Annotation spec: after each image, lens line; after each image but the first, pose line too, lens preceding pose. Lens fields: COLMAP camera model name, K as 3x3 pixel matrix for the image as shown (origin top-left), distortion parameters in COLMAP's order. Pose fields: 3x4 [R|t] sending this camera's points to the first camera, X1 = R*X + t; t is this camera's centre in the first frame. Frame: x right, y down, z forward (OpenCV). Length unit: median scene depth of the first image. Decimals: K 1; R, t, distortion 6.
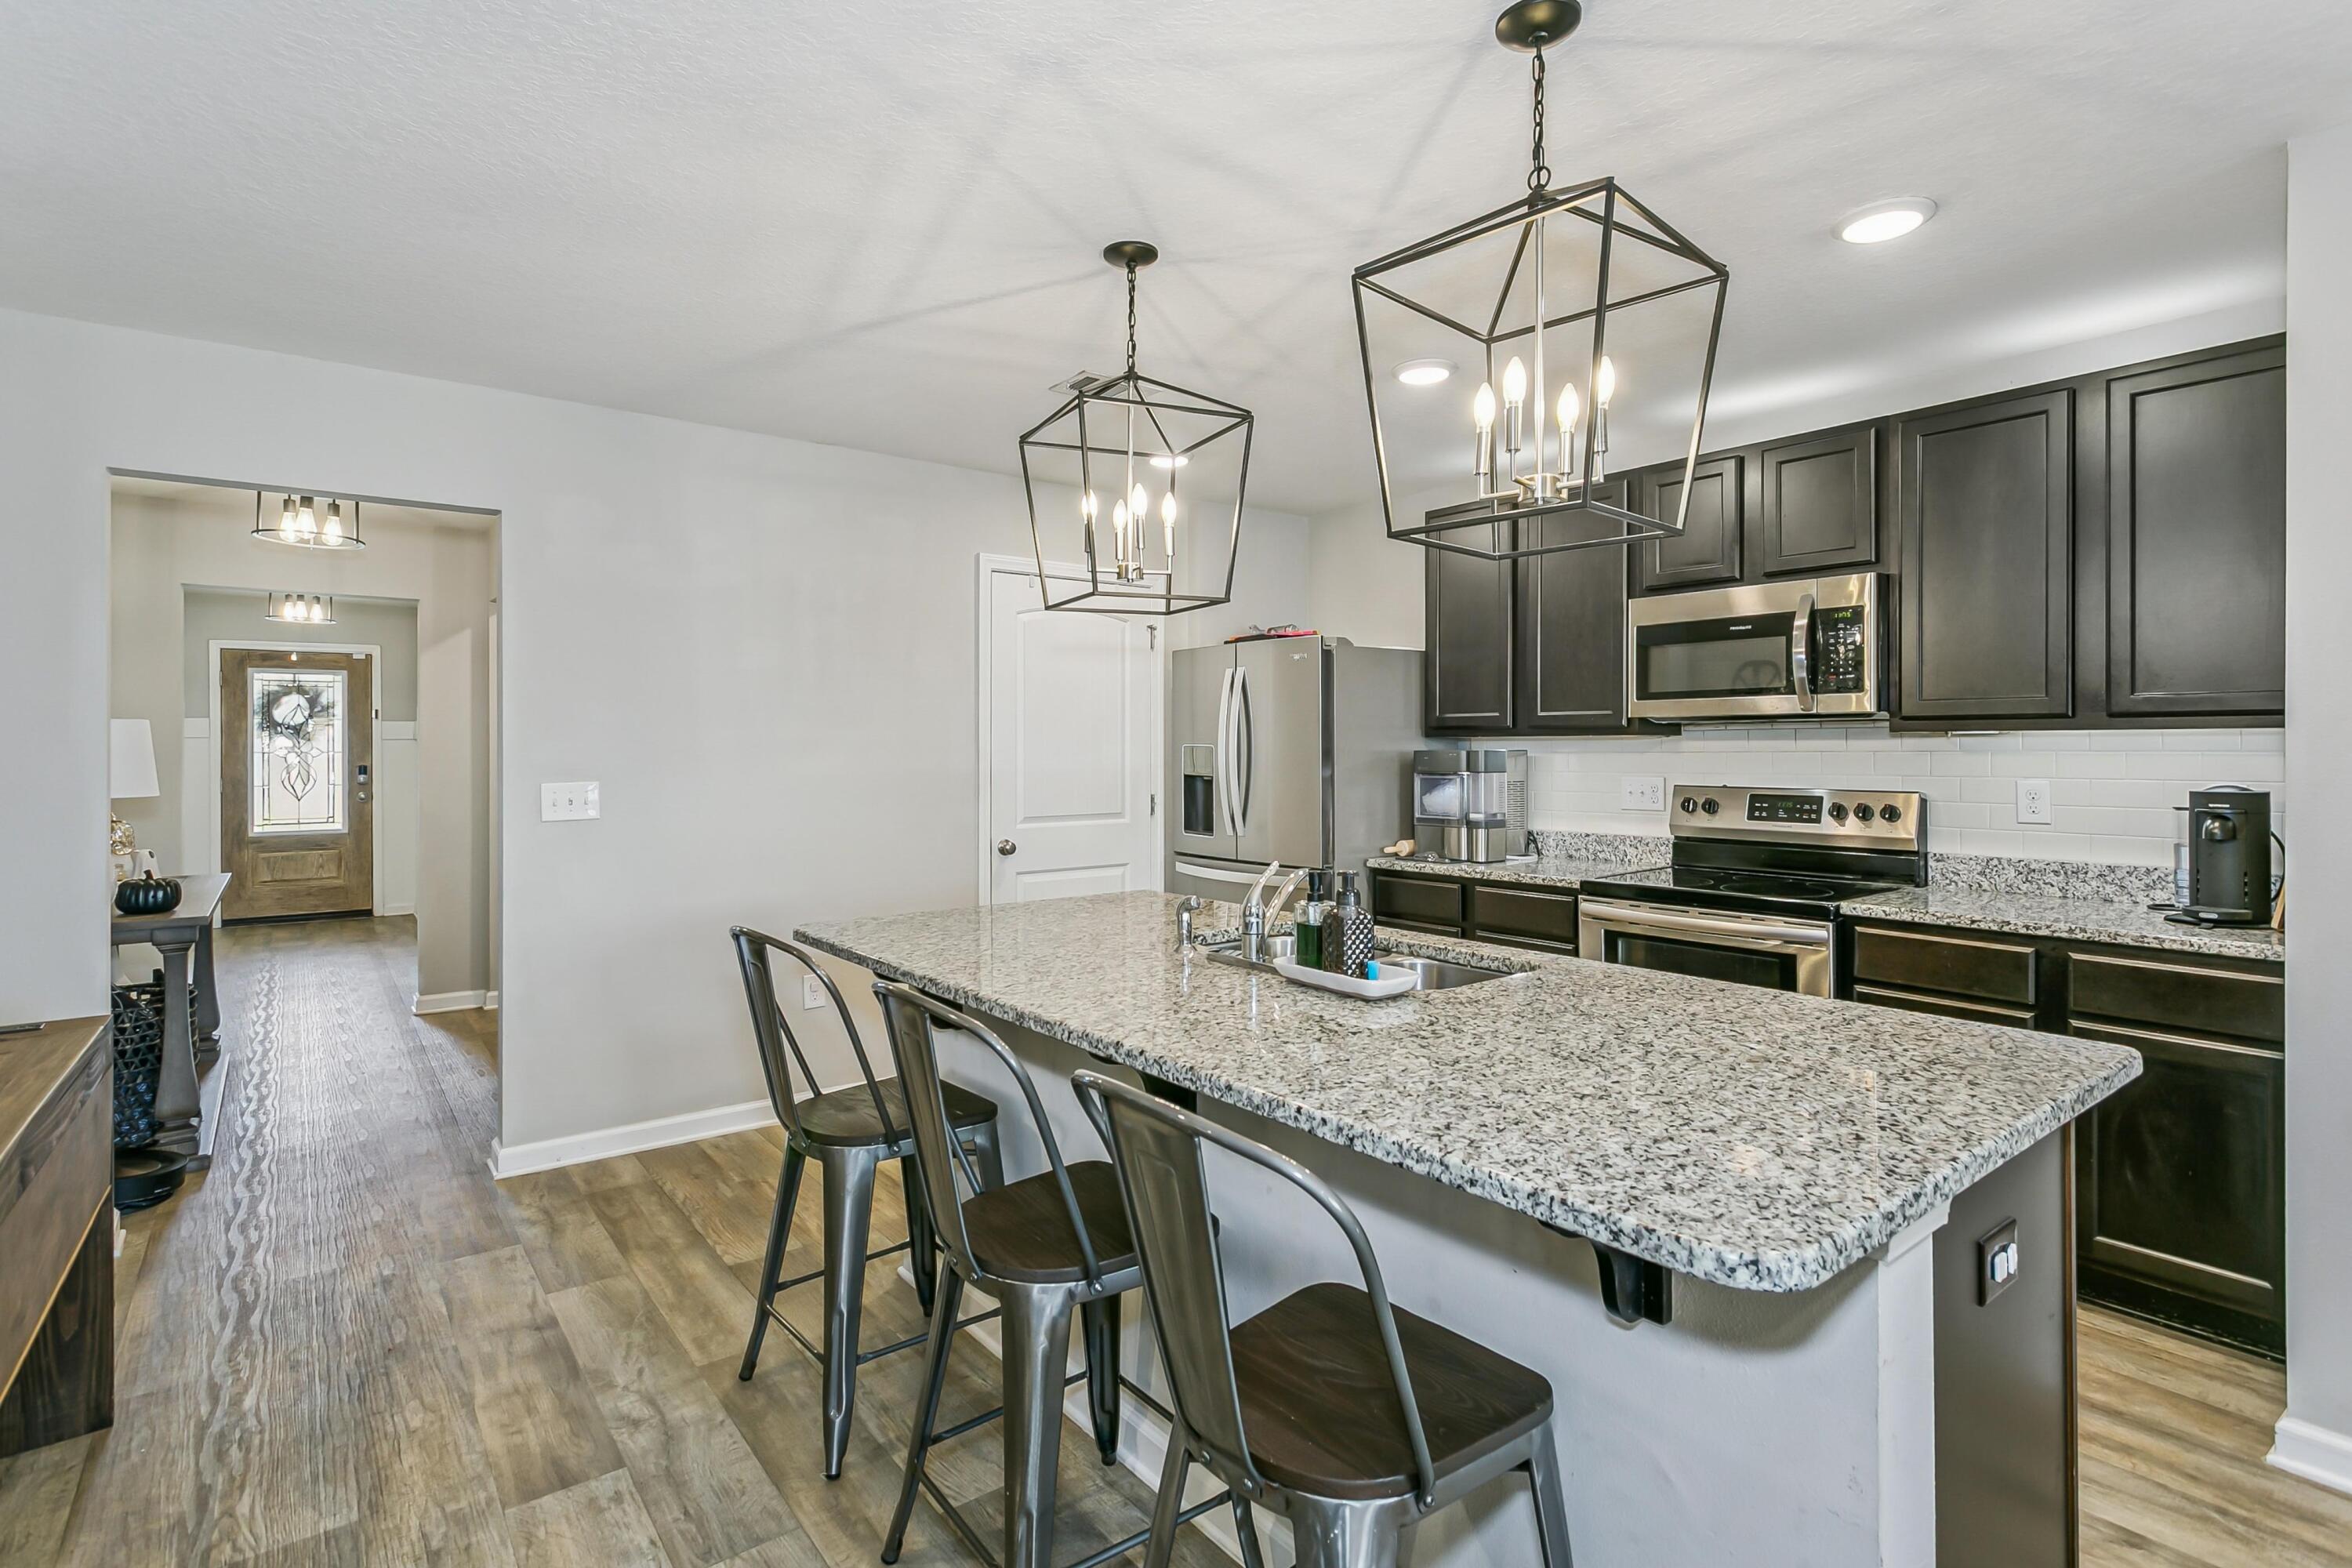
lens RADIAL K [[1137.8, 0, 1160.2], [0, 1137.8, 765.1], [0, 0, 1]] dist [-0.005817, -0.000491]
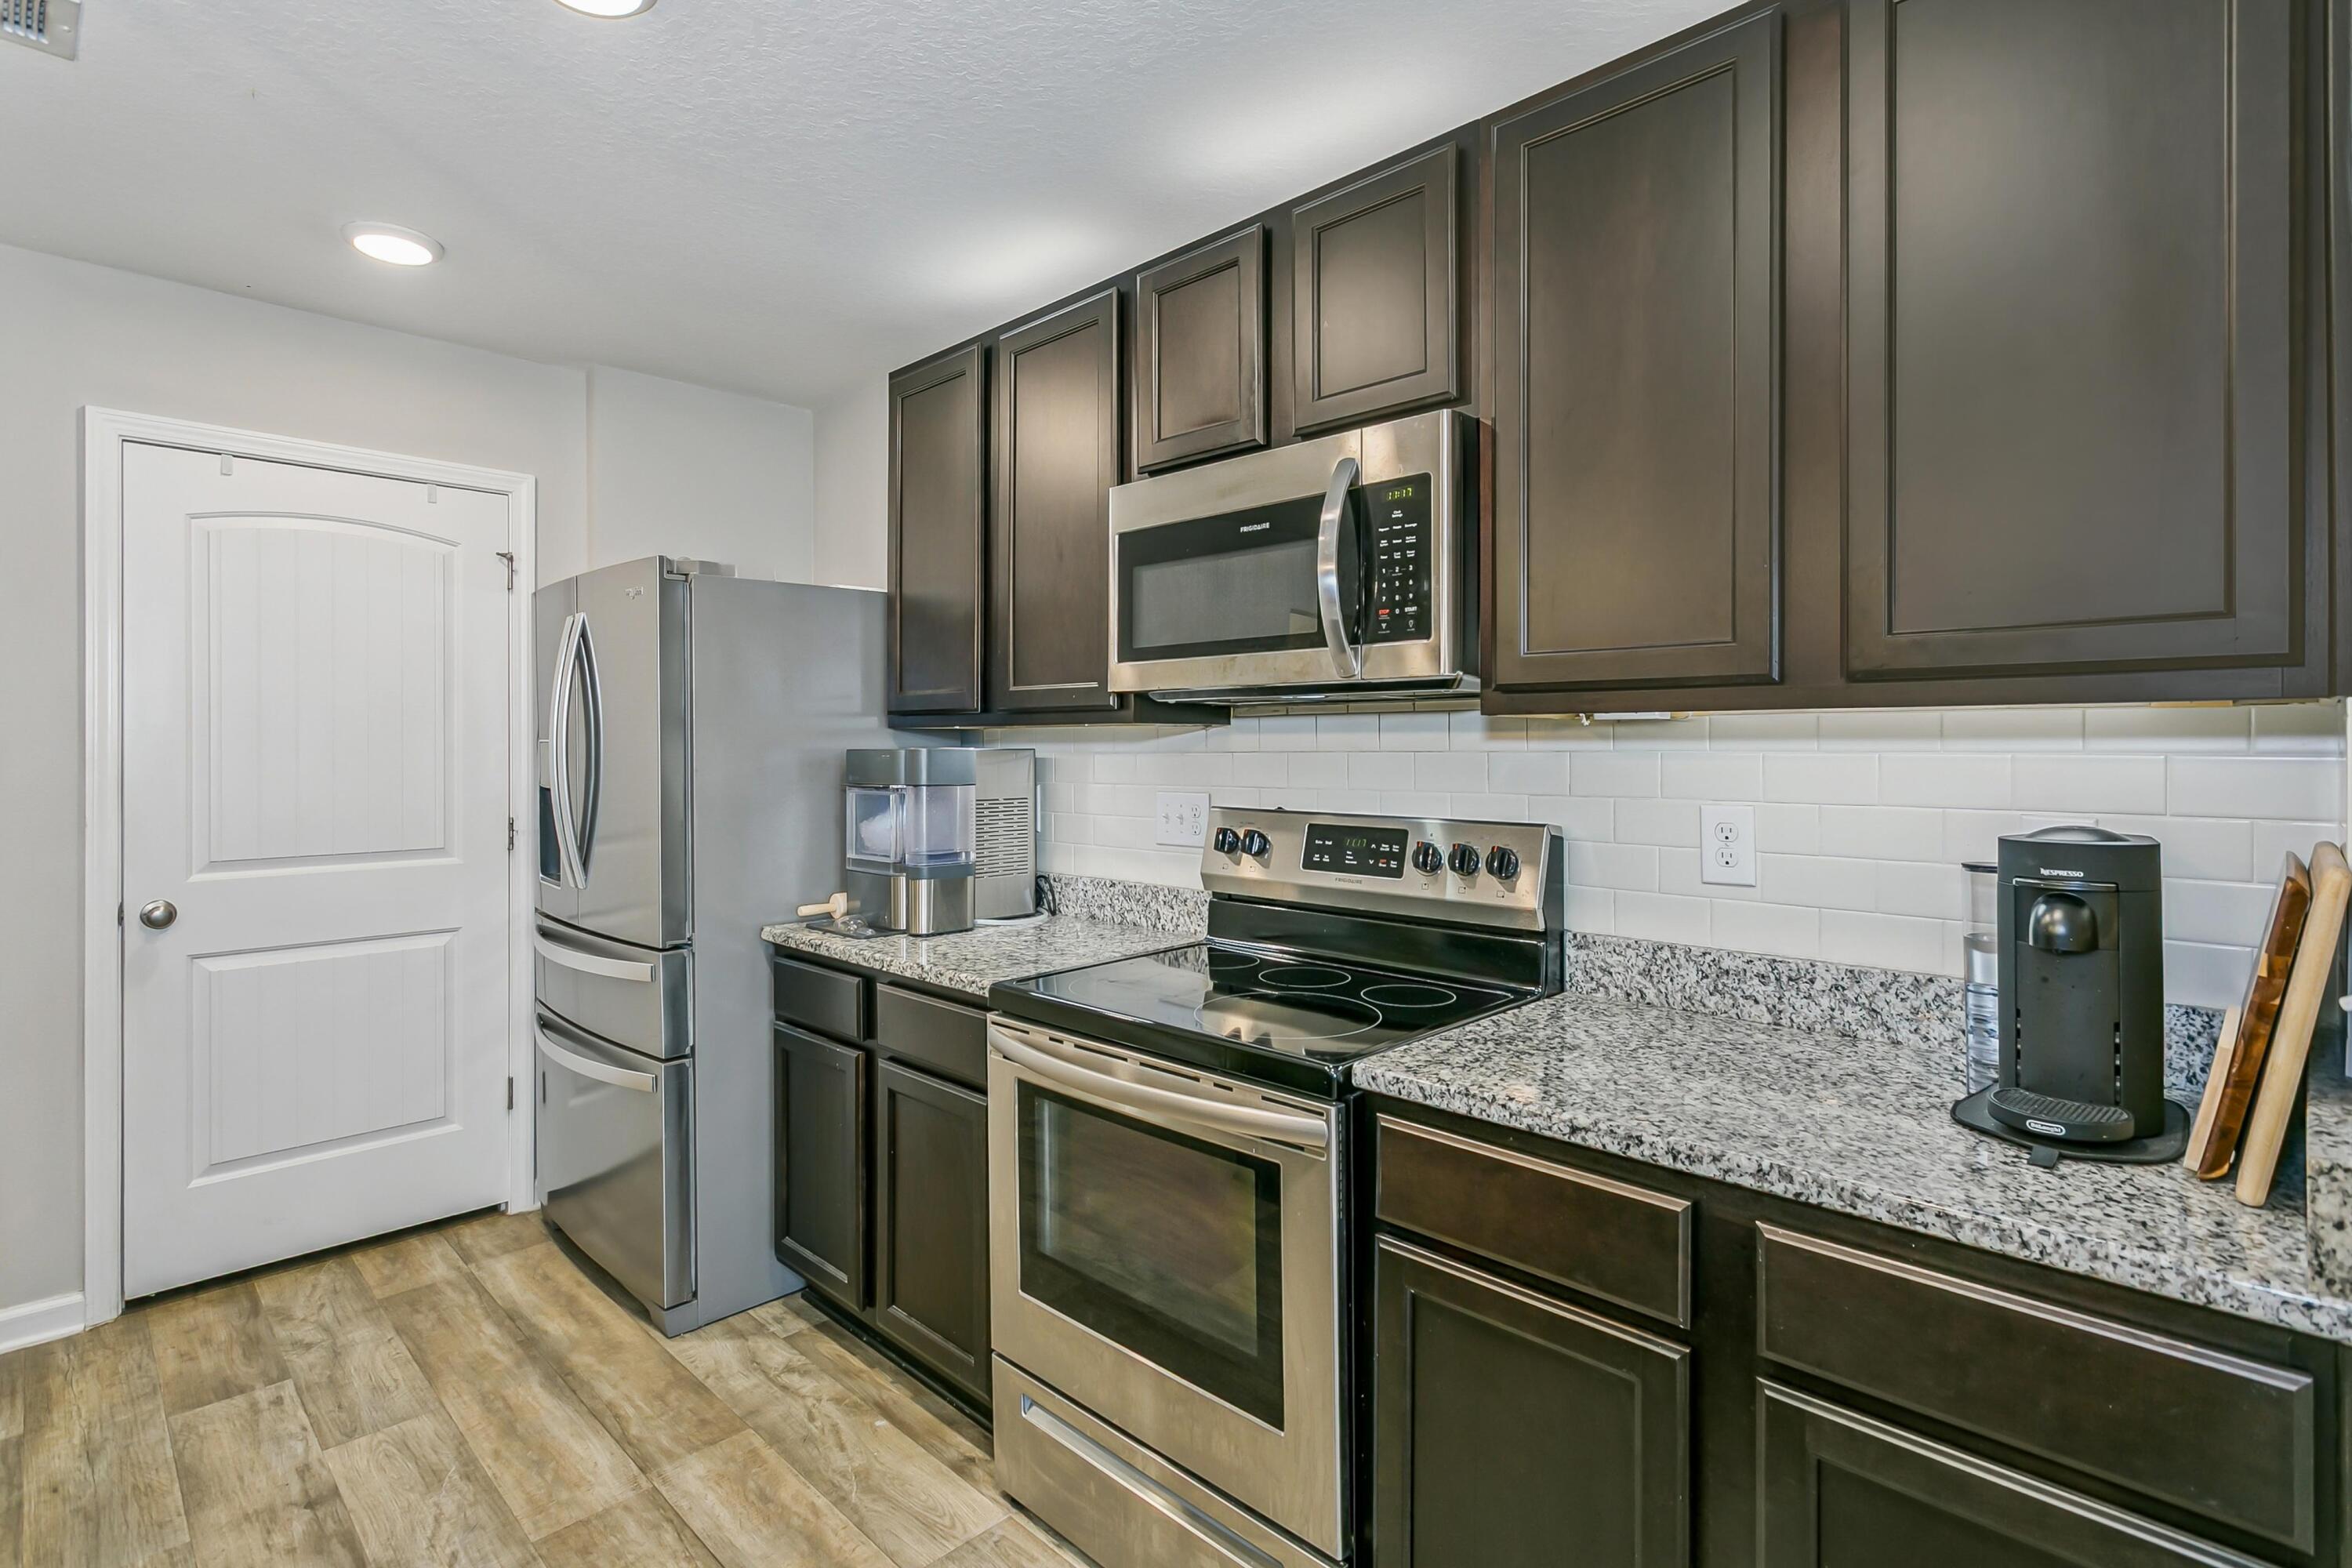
lens RADIAL K [[1137.8, 0, 1185.7], [0, 1137.8, 765.6], [0, 0, 1]] dist [-0.005817, -0.000491]
pose [[0.988343, -0.001507, 0.152235, 0.412605], [0.001142, 0.999996, 0.002485, -0.006959], [-0.152239, -0.002282, 0.988341, 0.480156]]
